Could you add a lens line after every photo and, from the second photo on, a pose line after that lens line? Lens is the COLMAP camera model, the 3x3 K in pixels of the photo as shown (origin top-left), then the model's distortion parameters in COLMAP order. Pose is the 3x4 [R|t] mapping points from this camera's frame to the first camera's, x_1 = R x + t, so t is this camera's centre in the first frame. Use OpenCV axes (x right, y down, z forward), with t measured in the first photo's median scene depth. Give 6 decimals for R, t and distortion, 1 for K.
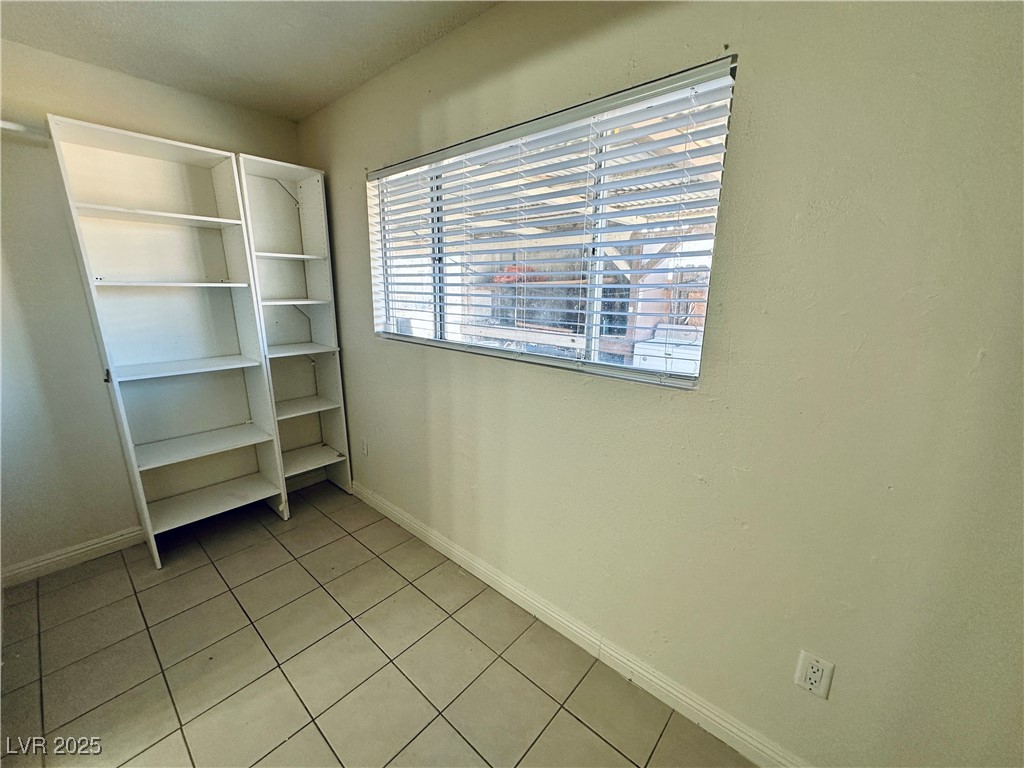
lens RADIAL K [[410.2, 0, 506.8], [0, 410.2, 386.6], [0, 0, 1]] dist [-0.003003, -0.000515]
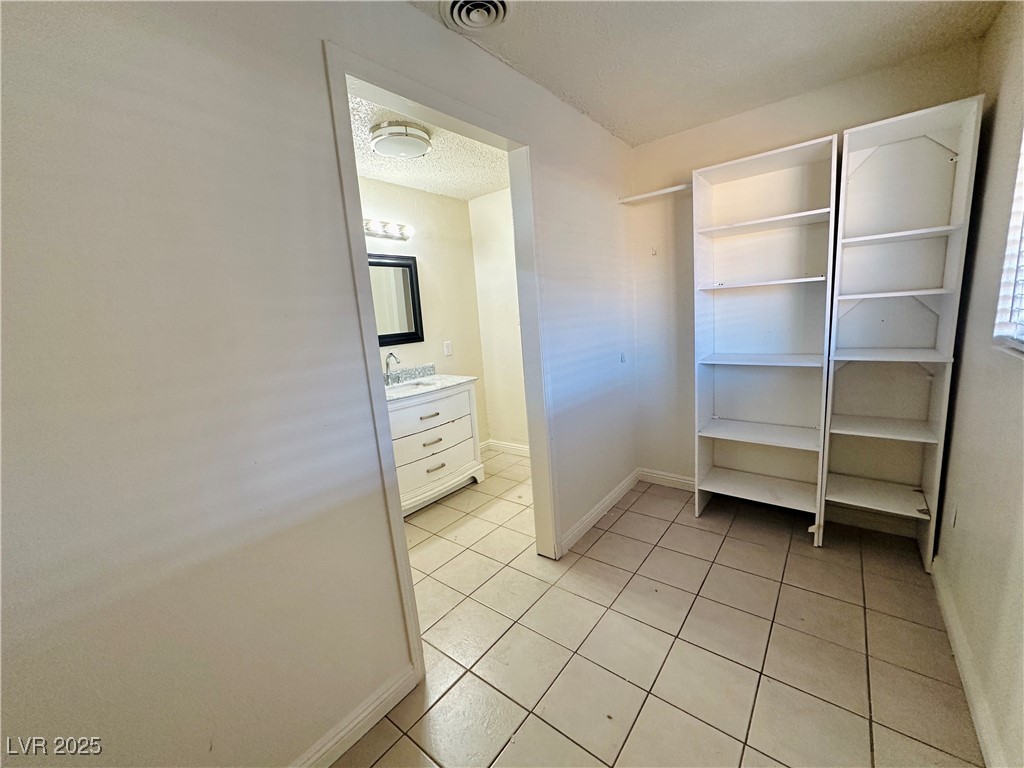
lens RADIAL K [[410.2, 0, 507.0], [0, 410.2, 382.9], [0, 0, 1]] dist [-0.003003, -0.000515]
pose [[0.029846, 0.160478, -0.986588, 0.268500], [-0.166210, 0.974083, 0.153416, -0.040763], [0.985639, 0.159402, 0.055745, 0.277265]]
